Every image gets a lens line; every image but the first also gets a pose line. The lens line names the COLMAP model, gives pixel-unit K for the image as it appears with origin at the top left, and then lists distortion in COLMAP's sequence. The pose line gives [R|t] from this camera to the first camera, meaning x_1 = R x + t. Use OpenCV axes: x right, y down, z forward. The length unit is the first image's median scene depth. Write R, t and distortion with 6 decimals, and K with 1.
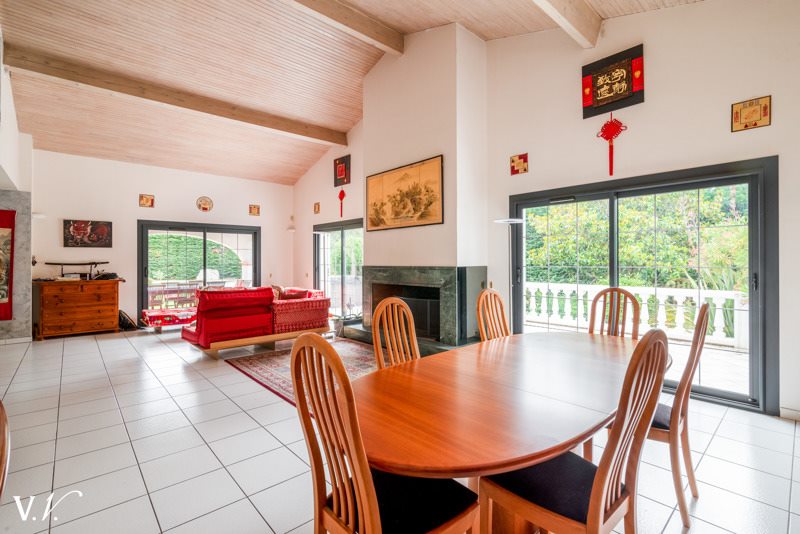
lens RADIAL K [[368.3, 0, 397.8], [0, 368.3, 263.2], [0, 0, 1]] dist [0.001723, -0.000040]
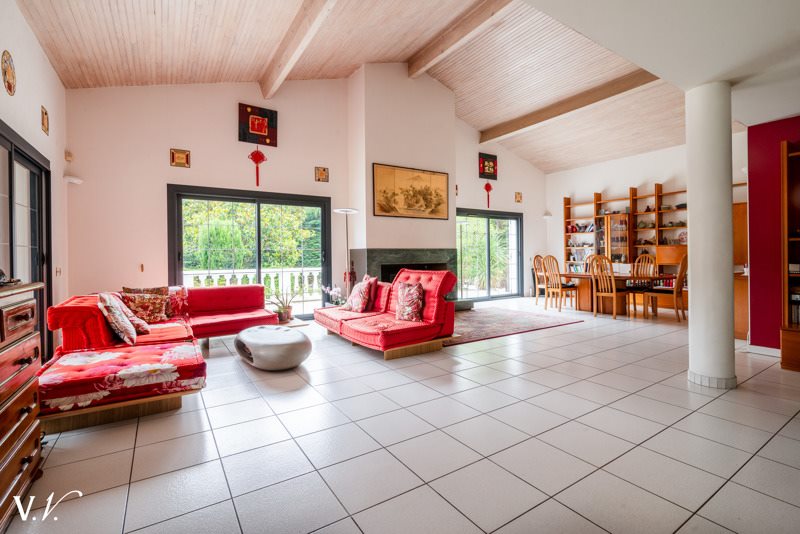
lens RADIAL K [[368.3, 0, 397.7], [0, 368.3, 260.8], [0, 0, 1]] dist [0.001723, -0.000040]
pose [[0.159075, -0.011808, 0.987196, -1.251854], [0.015144, 0.999840, 0.009519, 0.037273], [-0.987150, 0.013436, 0.159228, 0.875131]]
